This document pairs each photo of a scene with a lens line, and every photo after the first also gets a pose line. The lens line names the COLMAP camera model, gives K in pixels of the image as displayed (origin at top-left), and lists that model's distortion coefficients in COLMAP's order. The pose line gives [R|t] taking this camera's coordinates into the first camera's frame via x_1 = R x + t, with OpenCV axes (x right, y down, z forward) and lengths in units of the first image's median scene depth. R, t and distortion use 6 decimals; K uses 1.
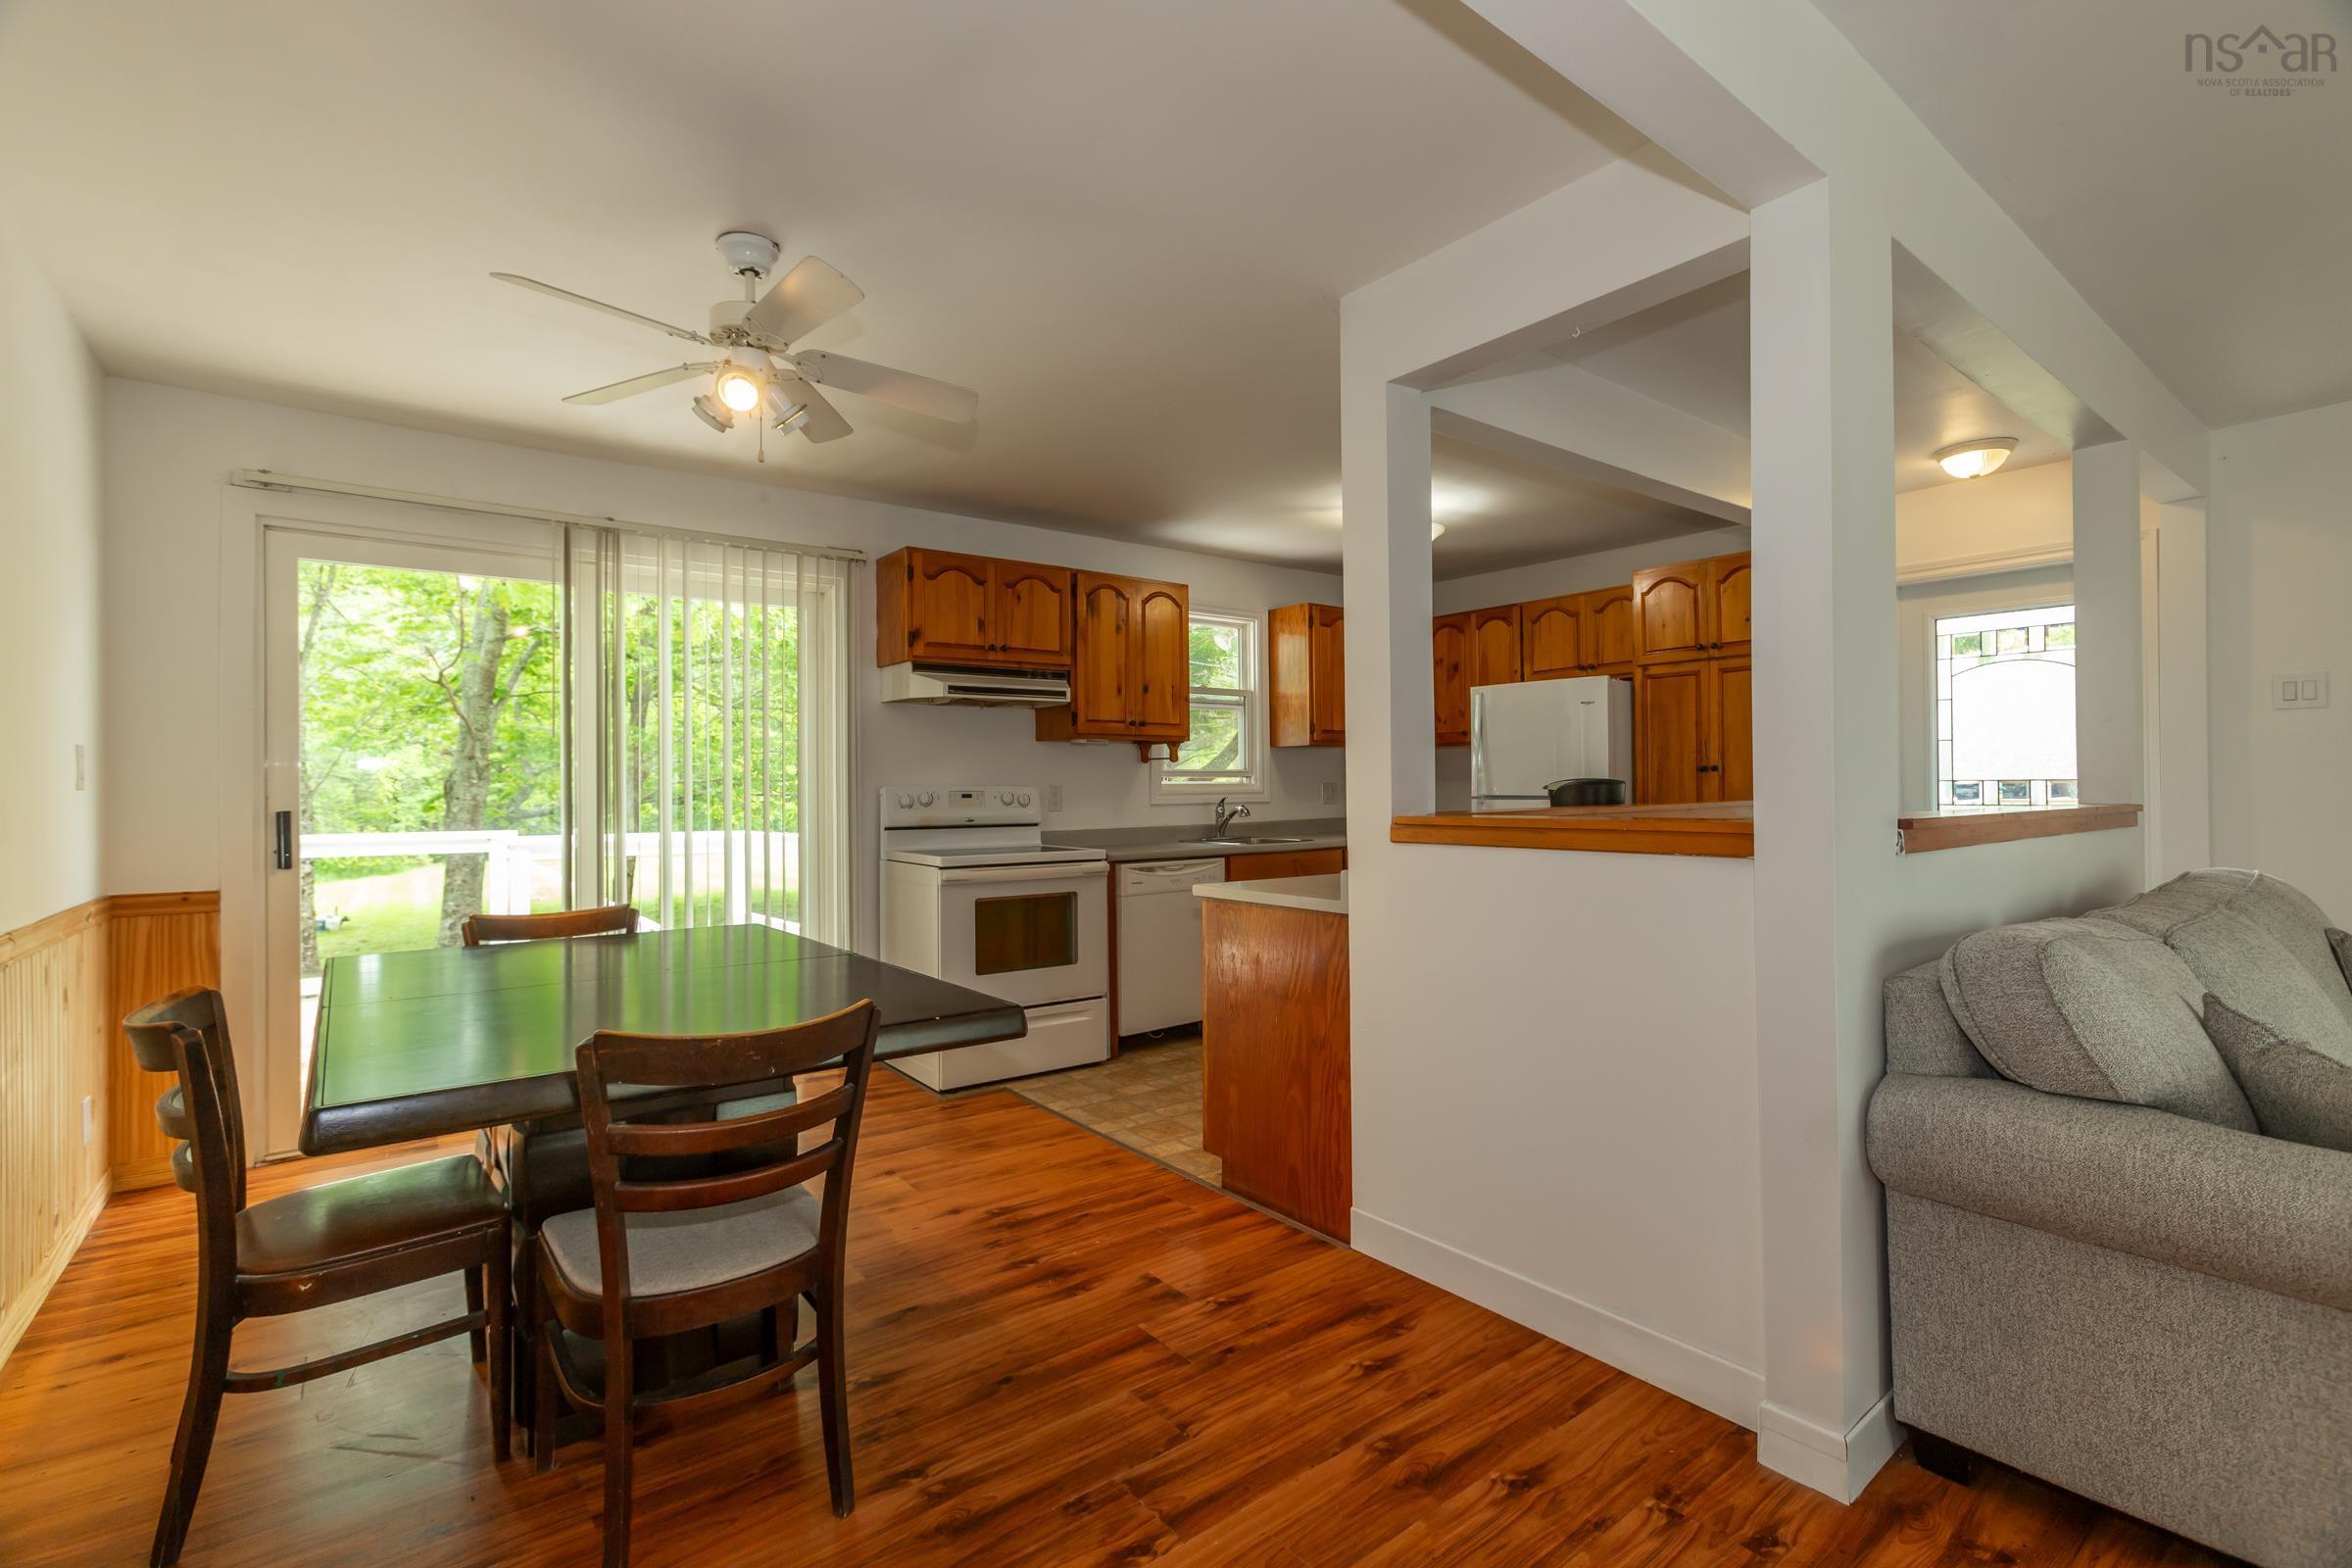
lens RADIAL K [[1041.6, 0, 1177.7], [0, 1041.6, 783.3], [0, 0, 1]] dist [-0.001506, -0.000267]
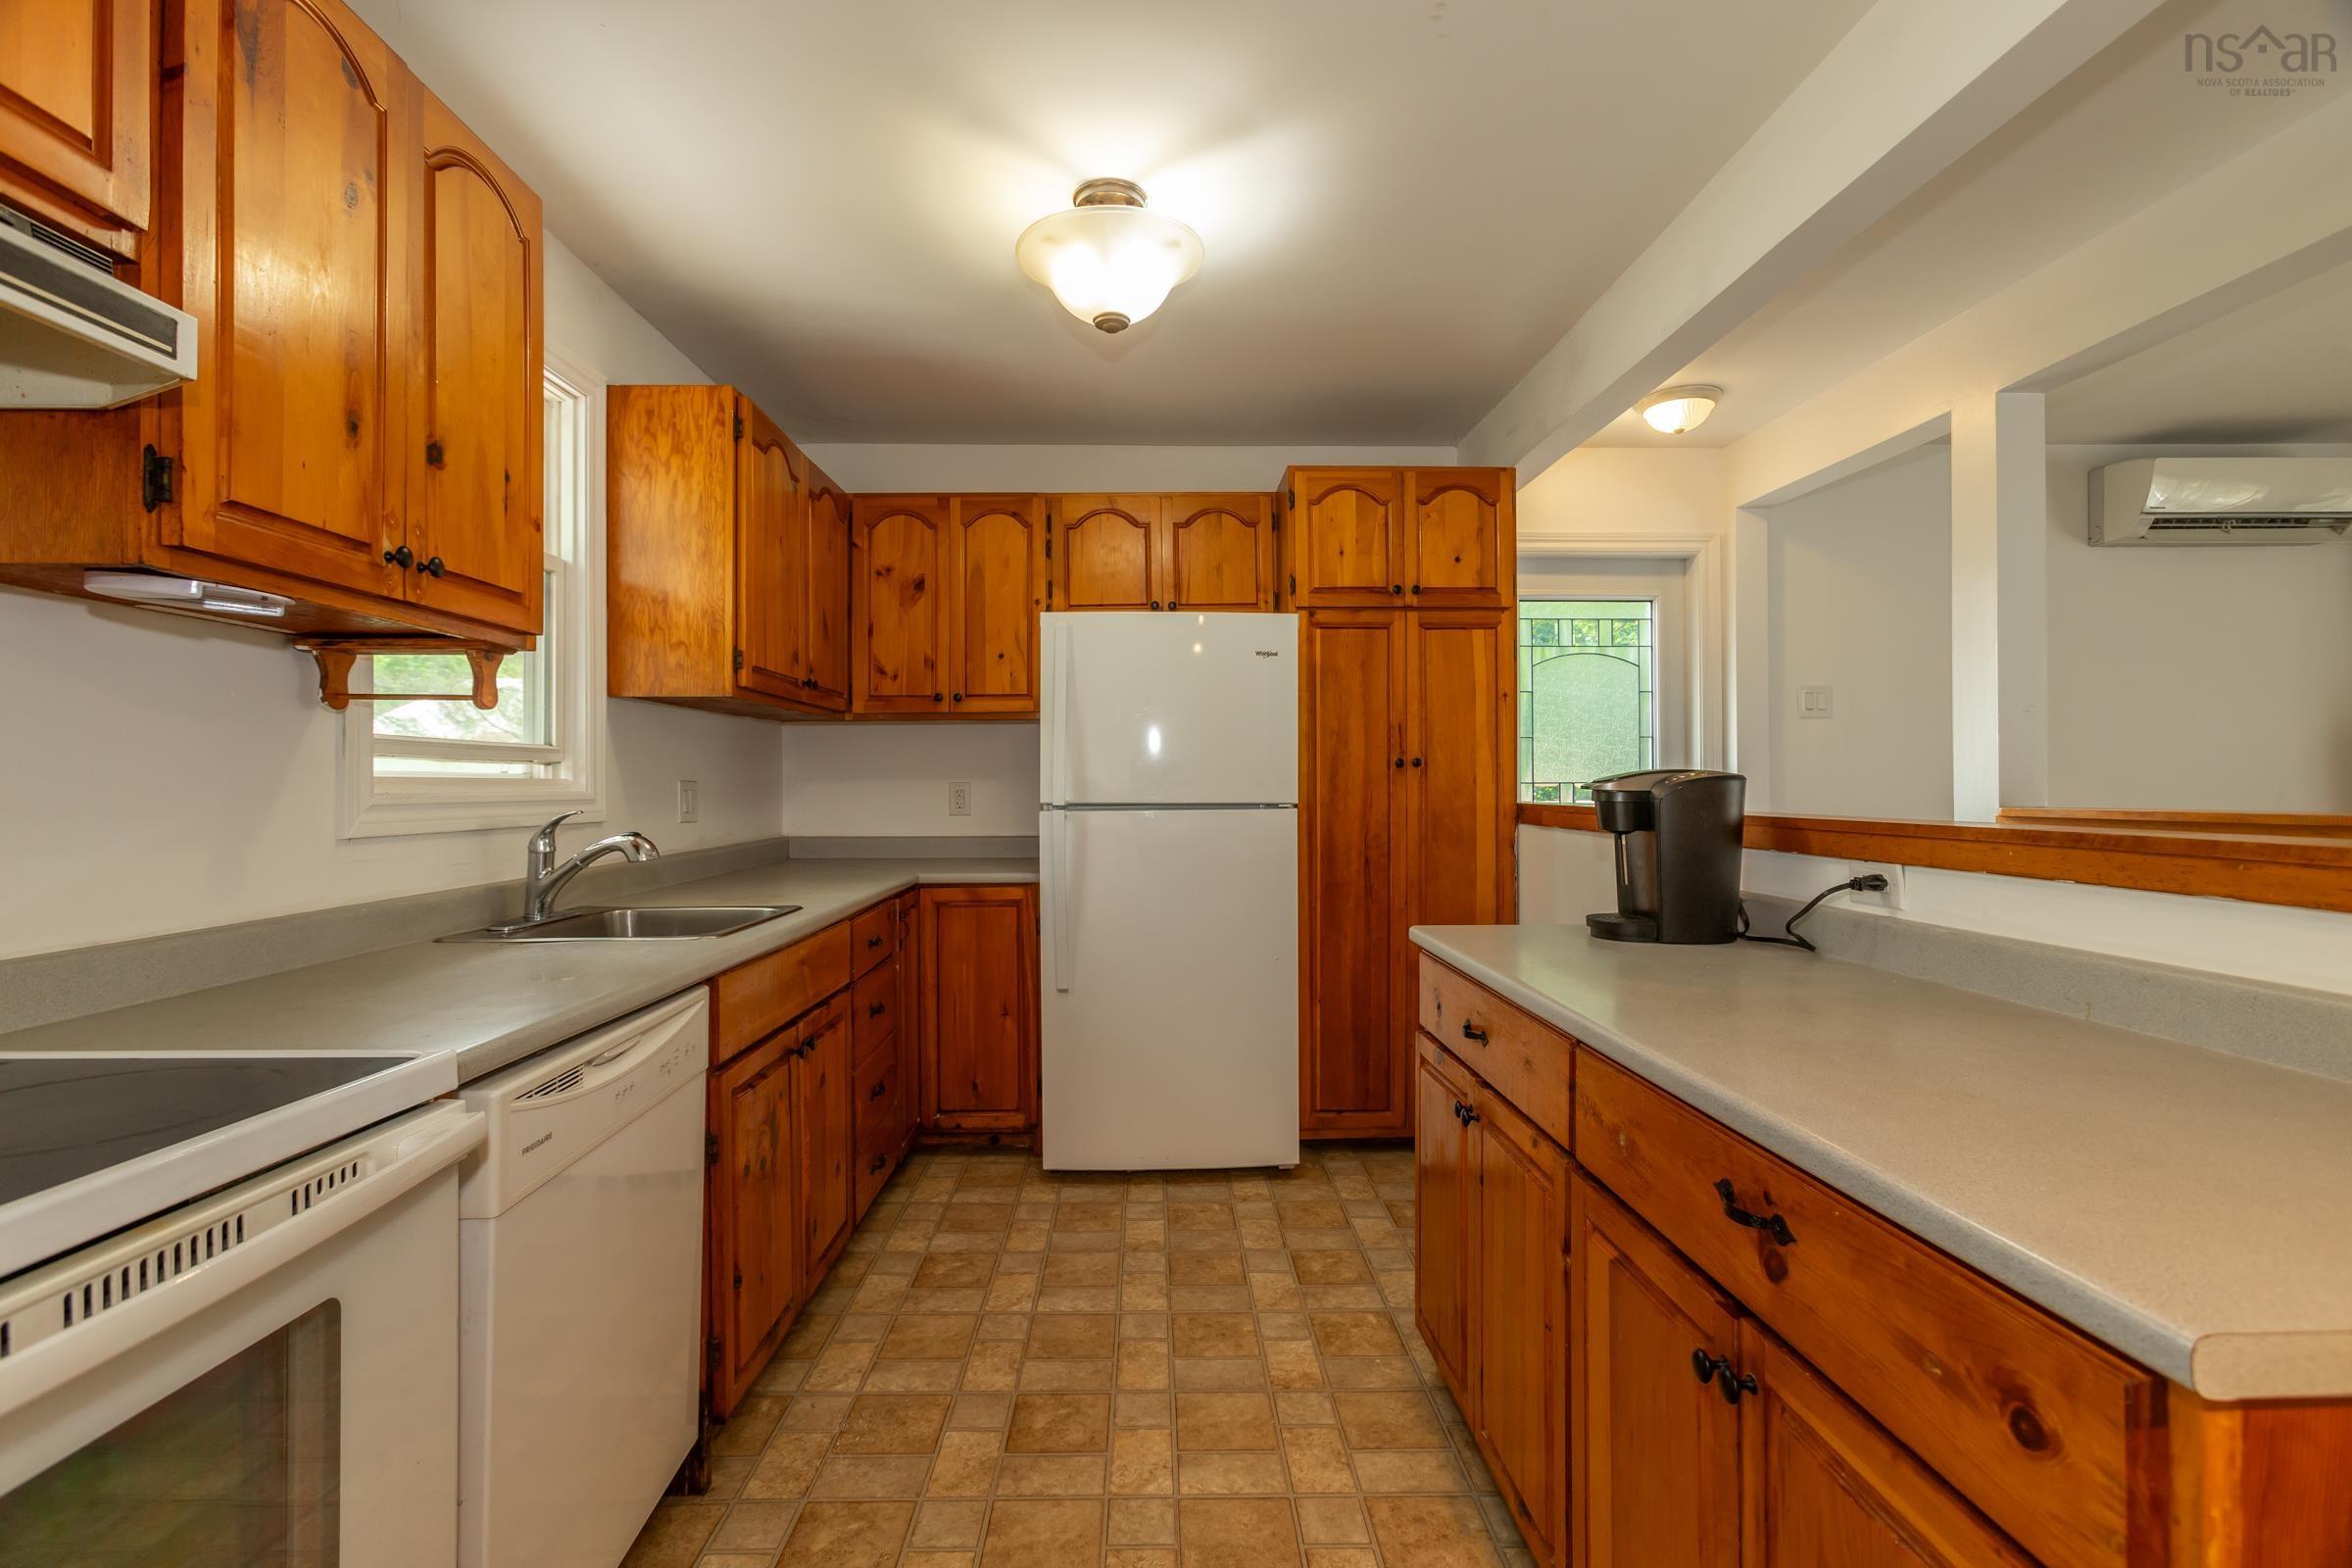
lens RADIAL K [[1041.6, 0, 1167.9], [0, 1041.6, 785.8], [0, 0, 1]] dist [-0.001506, -0.000267]
pose [[0.613281, 0.006188, 0.789841, -0.143838], [-0.003357, 0.999981, -0.005228, 0.005546], [-0.789858, 0.000555, 0.613290, 0.686439]]
